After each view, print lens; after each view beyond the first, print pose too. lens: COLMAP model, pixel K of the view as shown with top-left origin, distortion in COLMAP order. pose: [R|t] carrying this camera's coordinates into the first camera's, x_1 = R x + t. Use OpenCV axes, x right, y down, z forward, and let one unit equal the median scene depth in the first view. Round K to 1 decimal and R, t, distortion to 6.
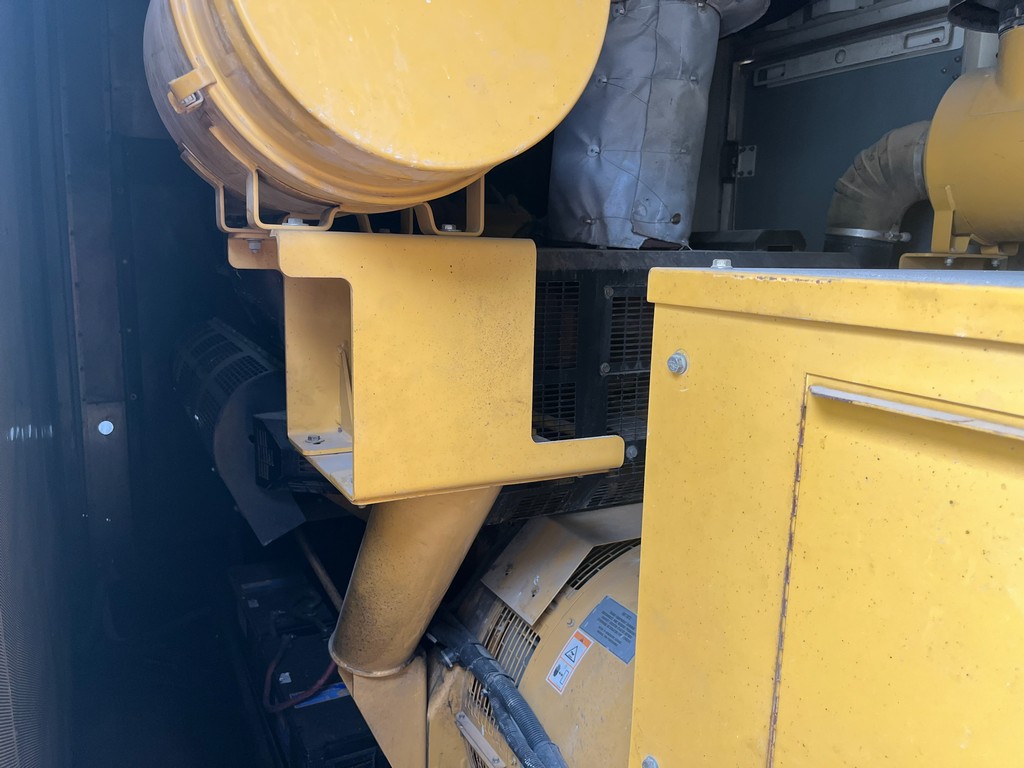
lens RADIAL K [[780.5, 0, 512.0], [0, 780.5, 384.0], [0, 0, 1]] dist [0.072760, -0.105321]
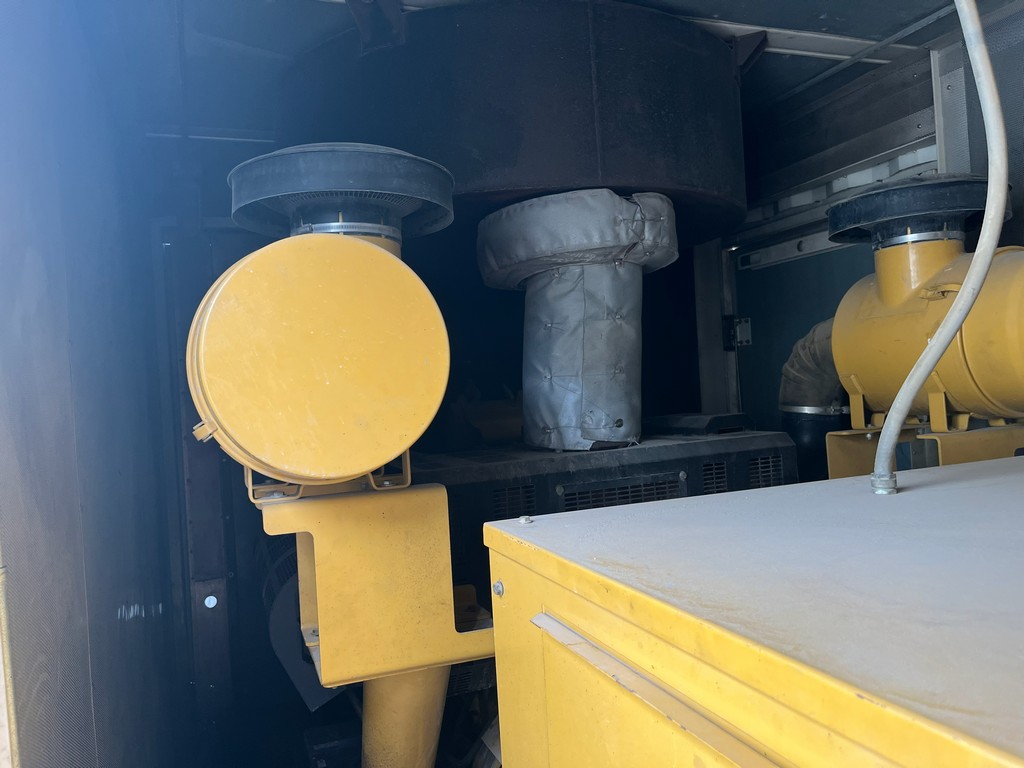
lens RADIAL K [[780.5, 0, 512.0], [0, 780.5, 384.0], [0, 0, 1]] dist [0.072760, -0.105321]
pose [[0.988055, -0.084558, -0.128832, 0.209410], [0.061474, 0.982887, -0.173649, -0.067442], [0.141311, 0.163655, 0.976344, -0.248326]]
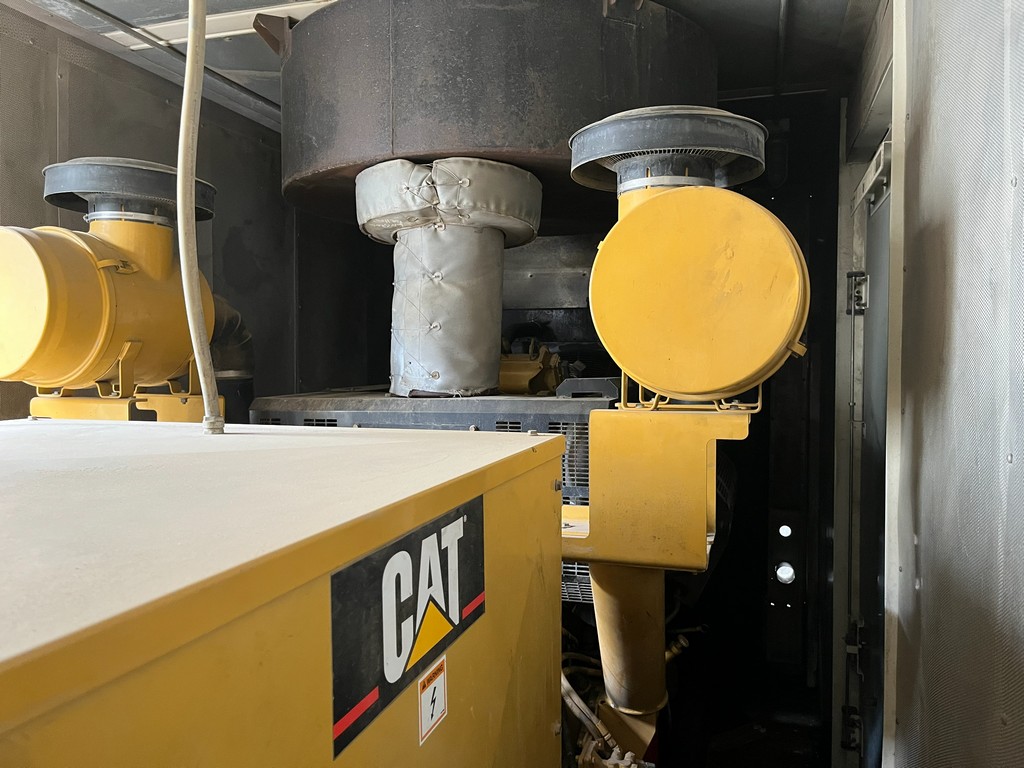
lens RADIAL K [[780.5, 0, 512.0], [0, 780.5, 384.0], [0, 0, 1]] dist [0.072760, -0.105321]
pose [[0.704000, 0.000979, -0.710199, 1.280812], [-0.106179, 0.988905, -0.103889, -0.070410], [0.702218, 0.148546, 0.696293, 0.158792]]
